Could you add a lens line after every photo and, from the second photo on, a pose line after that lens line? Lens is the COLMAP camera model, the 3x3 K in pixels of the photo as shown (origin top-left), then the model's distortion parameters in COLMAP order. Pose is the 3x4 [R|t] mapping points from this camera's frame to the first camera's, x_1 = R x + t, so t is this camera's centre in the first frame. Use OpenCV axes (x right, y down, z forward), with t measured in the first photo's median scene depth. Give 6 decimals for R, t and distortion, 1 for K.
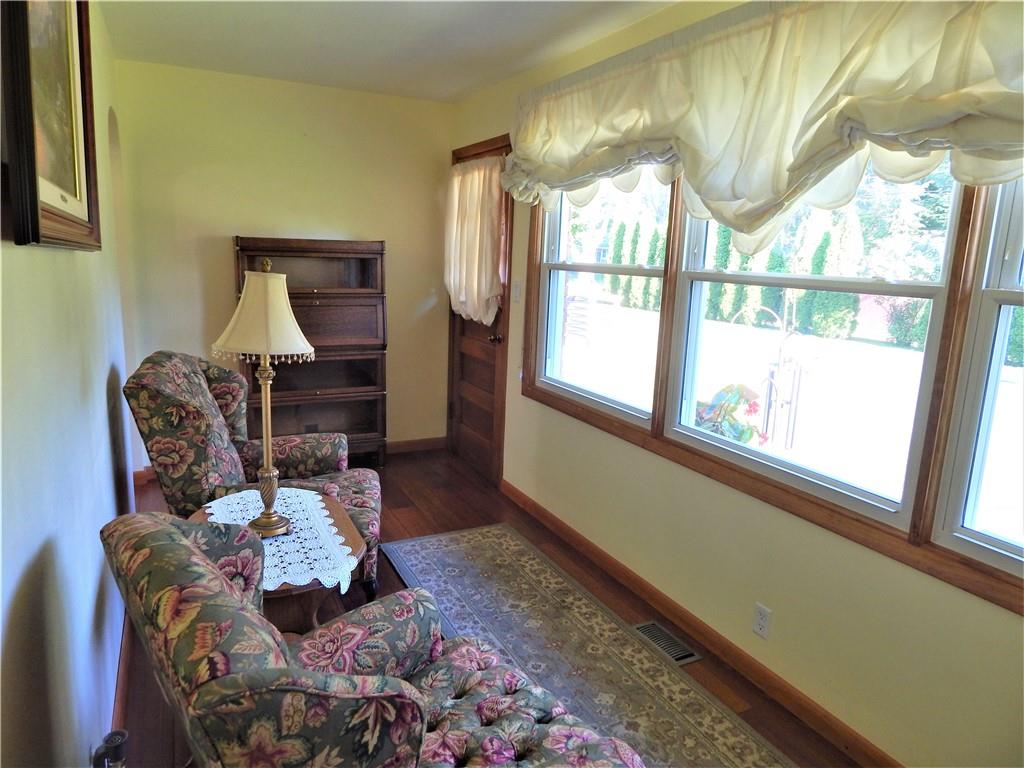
lens RADIAL K [[679.8, 0, 512.0], [0, 679.8, 384.0], [0, 0, 1]] dist [0.006520, -0.005703]
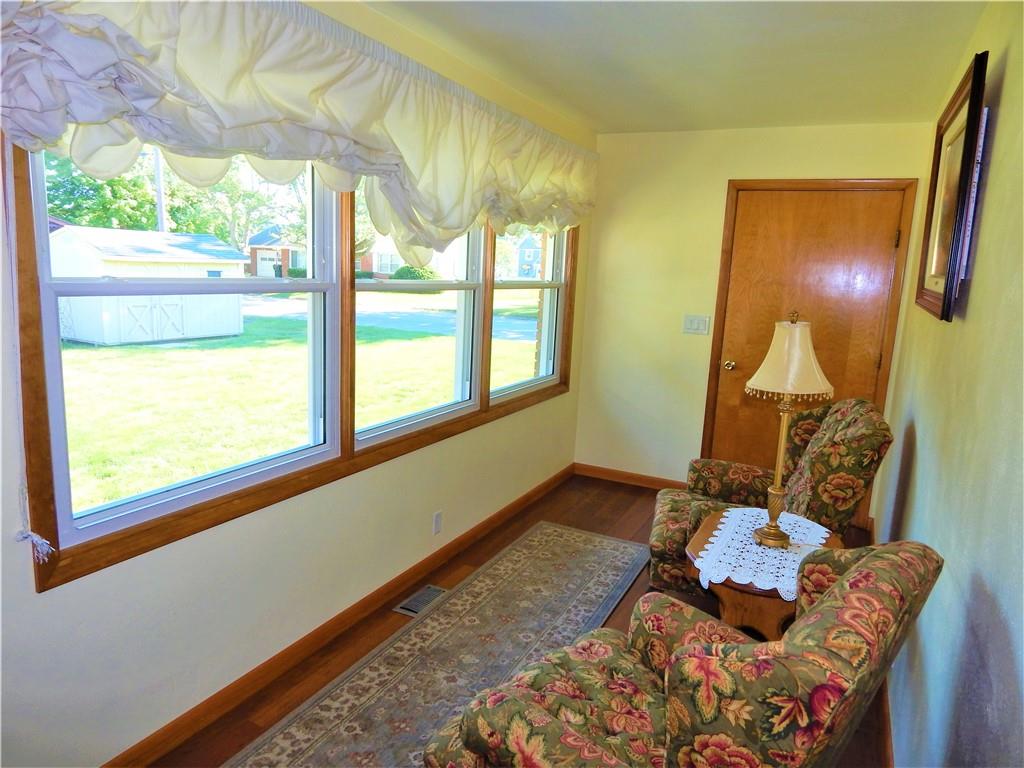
lens RADIAL K [[679.8, 0, 512.0], [0, 679.8, 384.0], [0, 0, 1]] dist [0.006520, -0.005703]
pose [[-0.599891, -0.209153, 0.772260, -0.645045], [0.074762, 0.946350, 0.314377, -0.305166], [-0.796581, 0.246328, -0.552070, 1.334001]]
